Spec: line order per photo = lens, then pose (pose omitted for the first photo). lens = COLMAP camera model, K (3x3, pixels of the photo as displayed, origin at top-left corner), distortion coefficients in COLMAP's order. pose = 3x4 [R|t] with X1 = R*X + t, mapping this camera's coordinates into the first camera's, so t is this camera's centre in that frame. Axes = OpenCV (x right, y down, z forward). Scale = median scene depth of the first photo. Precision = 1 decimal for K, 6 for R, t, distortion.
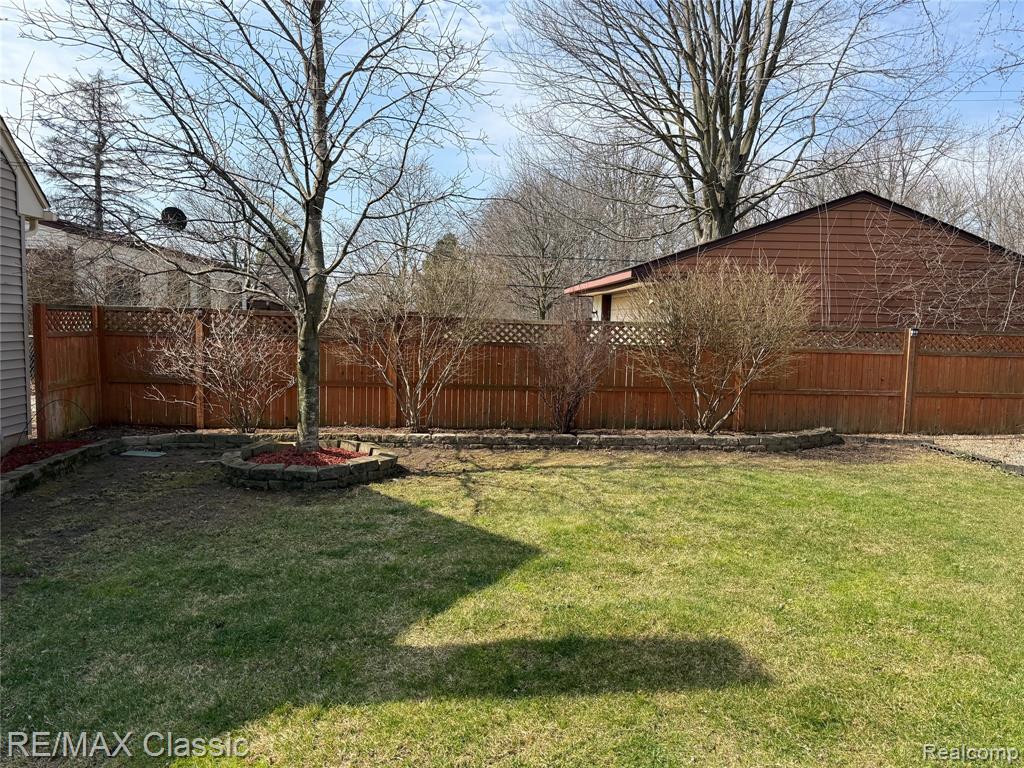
lens RADIAL K [[725.1, 0, 509.5], [0, 725.1, 382.5], [0, 0, 1]] dist [0.084797, -0.100424]
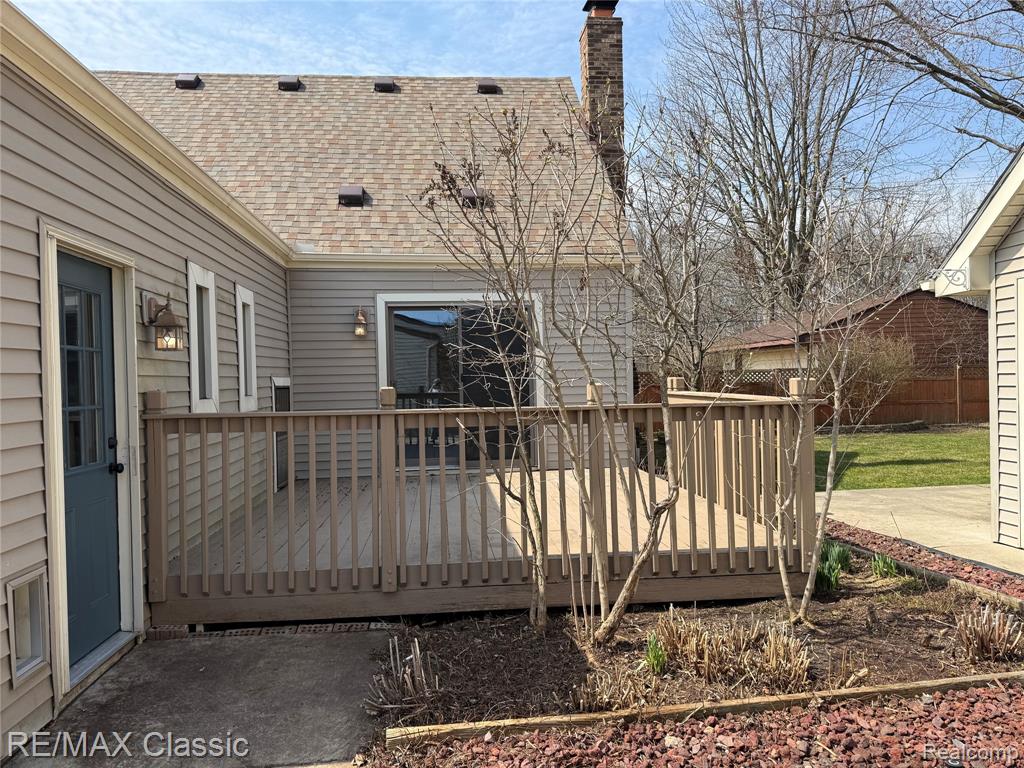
lens RADIAL K [[725.1, 0, 509.5], [0, 725.1, 382.5], [0, 0, 1]] dist [0.084797, -0.100424]
pose [[0.998873, -0.044882, 0.015467, -0.584650], [0.045964, 0.995841, -0.078662, 0.062145], [-0.011873, 0.079284, 0.996781, -0.789717]]
